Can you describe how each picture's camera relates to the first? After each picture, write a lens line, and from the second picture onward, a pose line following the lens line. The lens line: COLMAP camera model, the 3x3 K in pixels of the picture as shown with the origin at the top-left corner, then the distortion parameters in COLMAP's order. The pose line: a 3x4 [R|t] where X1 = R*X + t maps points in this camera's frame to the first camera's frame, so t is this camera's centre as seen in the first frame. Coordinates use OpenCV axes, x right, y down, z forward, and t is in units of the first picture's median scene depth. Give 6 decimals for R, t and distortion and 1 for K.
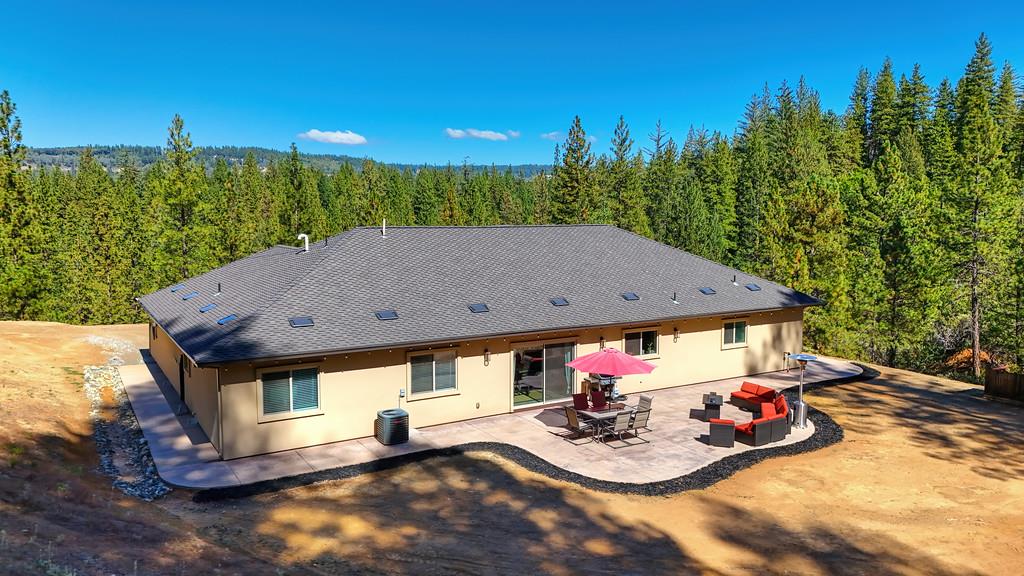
lens RADIAL K [[758.1, 0, 512.0], [0, 758.1, 288.0], [0, 0, 1]] dist [0.072580, -0.067239]
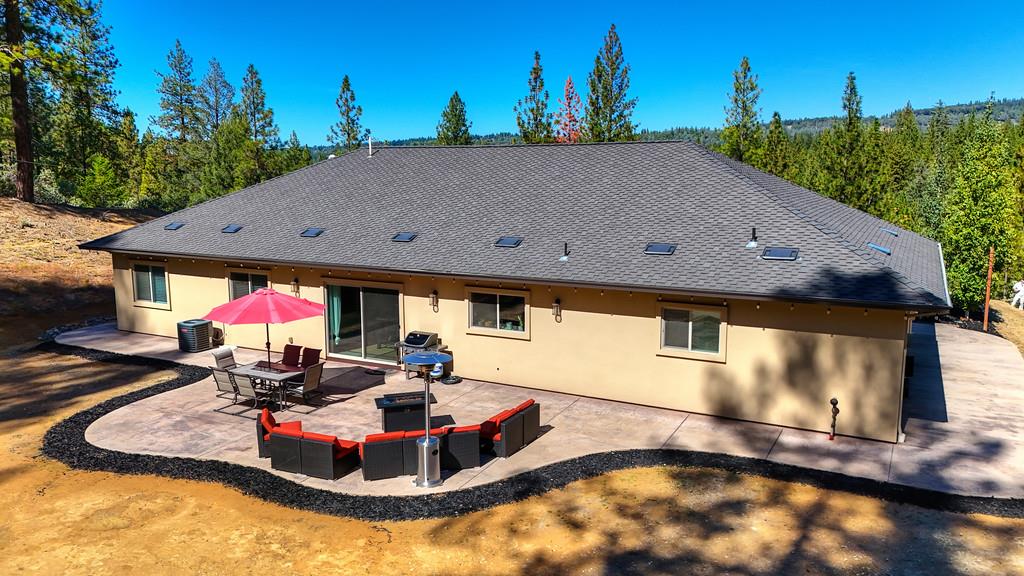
lens RADIAL K [[758.1, 0, 512.0], [0, 758.1, 288.0], [0, 0, 1]] dist [0.072580, -0.067239]
pose [[0.511511, 0.130640, -0.849288, 0.957691], [-0.084464, 0.991233, 0.101603, -0.021962], [0.855115, 0.019763, 0.518061, 0.856607]]
